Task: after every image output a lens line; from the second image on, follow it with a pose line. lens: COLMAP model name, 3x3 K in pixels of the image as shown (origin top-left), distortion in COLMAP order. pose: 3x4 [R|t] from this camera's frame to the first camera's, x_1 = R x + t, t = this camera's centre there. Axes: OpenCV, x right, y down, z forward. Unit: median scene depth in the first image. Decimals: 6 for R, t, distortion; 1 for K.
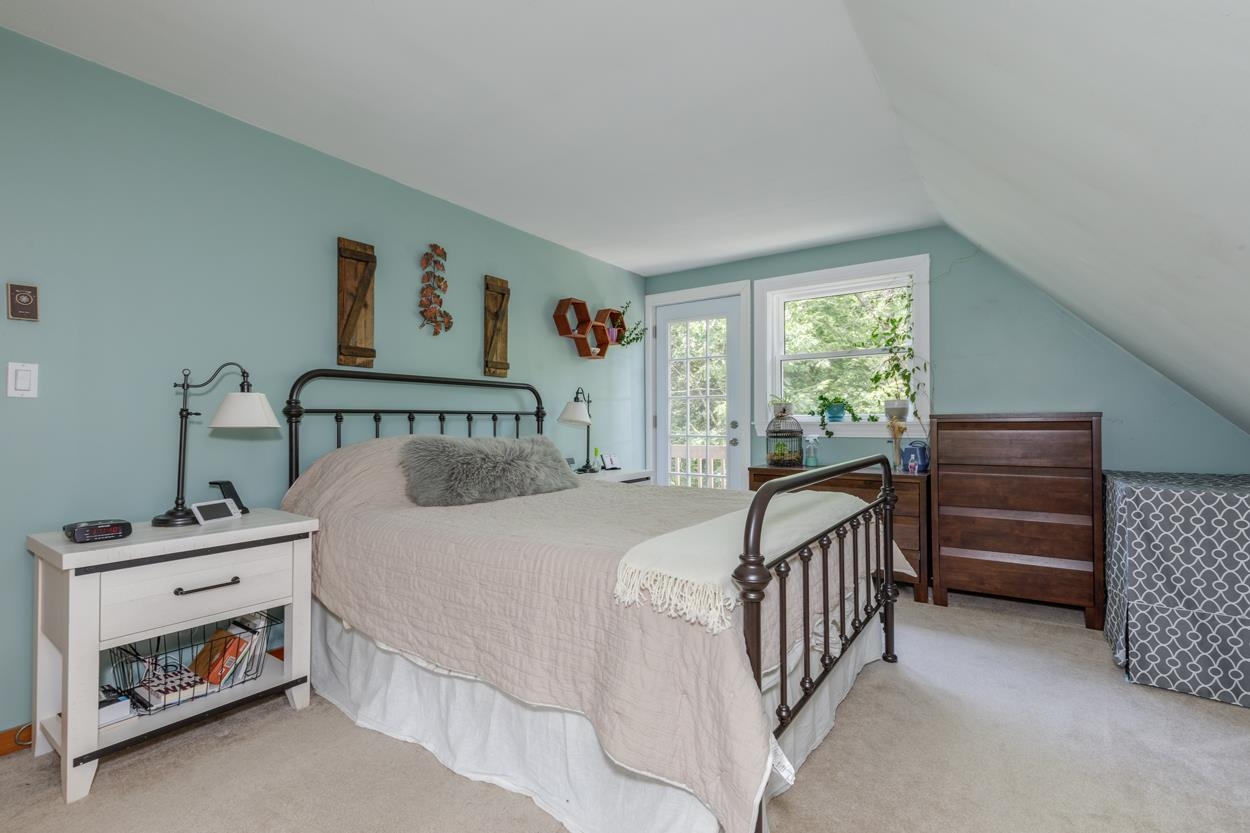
lens RADIAL K [[557.5, 0, 623.5], [0, 557.5, 418.7], [0, 0, 1]] dist [-0.001514, -0.000669]
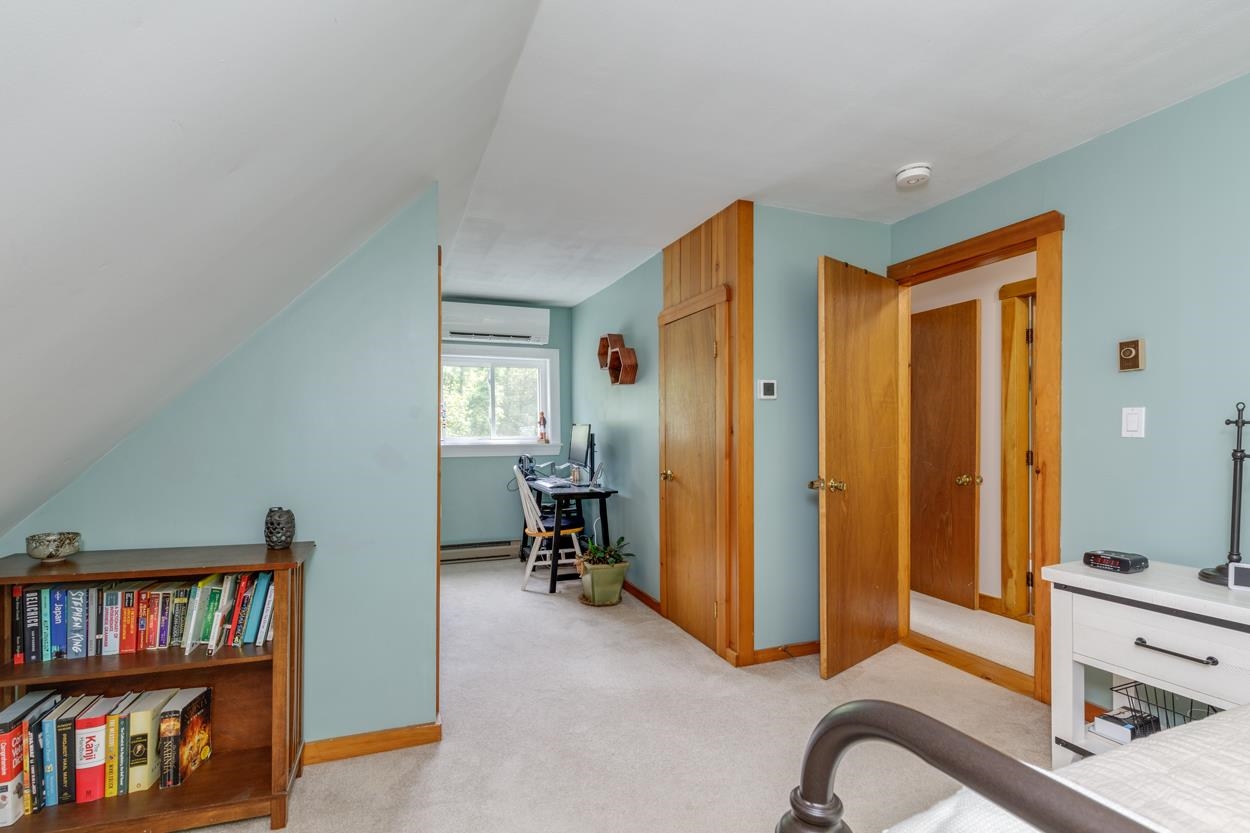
lens RADIAL K [[557.5, 0, 623.5], [0, 557.5, 418.7], [0, 0, 1]] dist [-0.001514, -0.000669]
pose [[-0.540921, -0.014345, -0.840951, 0.473647], [0.012504, 0.999607, -0.025094, -0.060531], [0.840981, -0.024089, -0.540529, 0.727829]]
